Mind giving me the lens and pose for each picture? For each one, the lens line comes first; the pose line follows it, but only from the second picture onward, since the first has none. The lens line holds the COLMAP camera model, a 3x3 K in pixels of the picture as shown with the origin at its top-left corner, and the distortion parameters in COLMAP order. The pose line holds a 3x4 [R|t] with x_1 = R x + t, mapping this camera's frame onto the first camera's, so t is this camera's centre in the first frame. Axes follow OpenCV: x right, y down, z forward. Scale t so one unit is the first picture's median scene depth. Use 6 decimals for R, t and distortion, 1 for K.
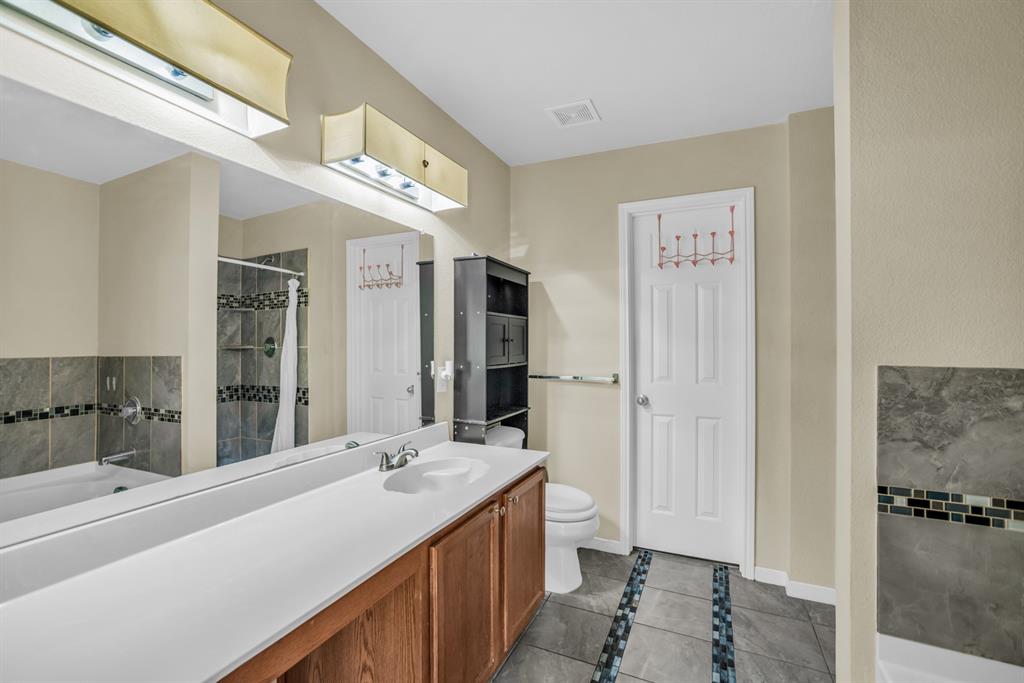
lens RADIAL K [[449.7, 0, 513.2], [0, 449.7, 340.5], [0, 0, 1]] dist [-0.029512, 0.004141]
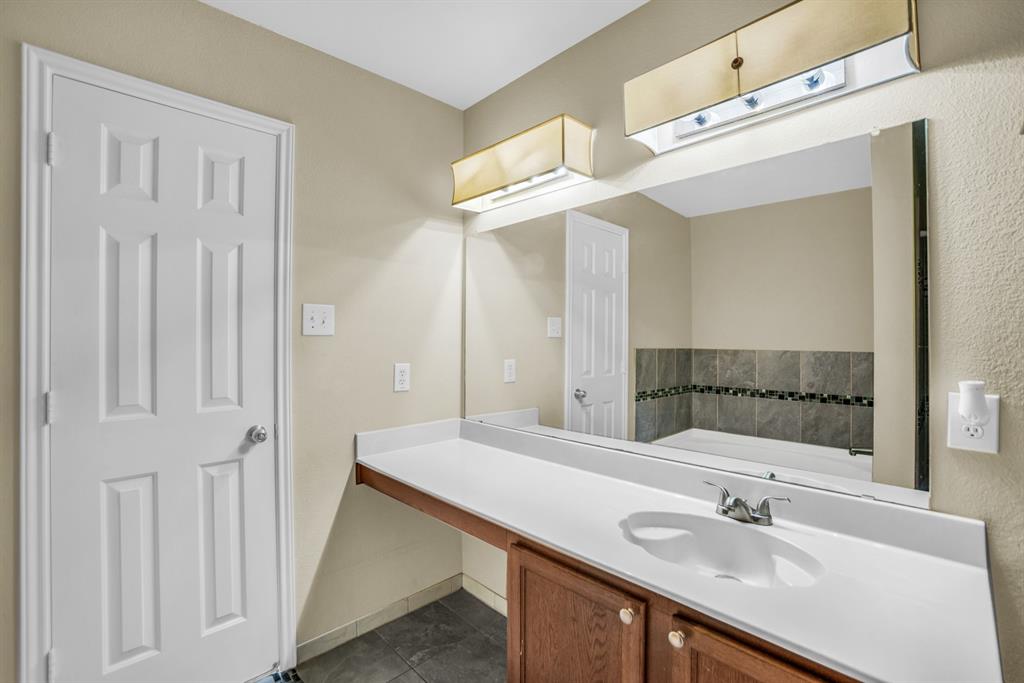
lens RADIAL K [[449.7, 0, 513.9], [0, 449.7, 337.7], [0, 0, 1]] dist [-0.029512, 0.004141]
pose [[-0.371161, -0.000503, -0.928568, 0.953991], [0.005222, 0.999983, -0.002630, 0.002495], [0.928554, -0.005825, -0.371152, 1.726006]]
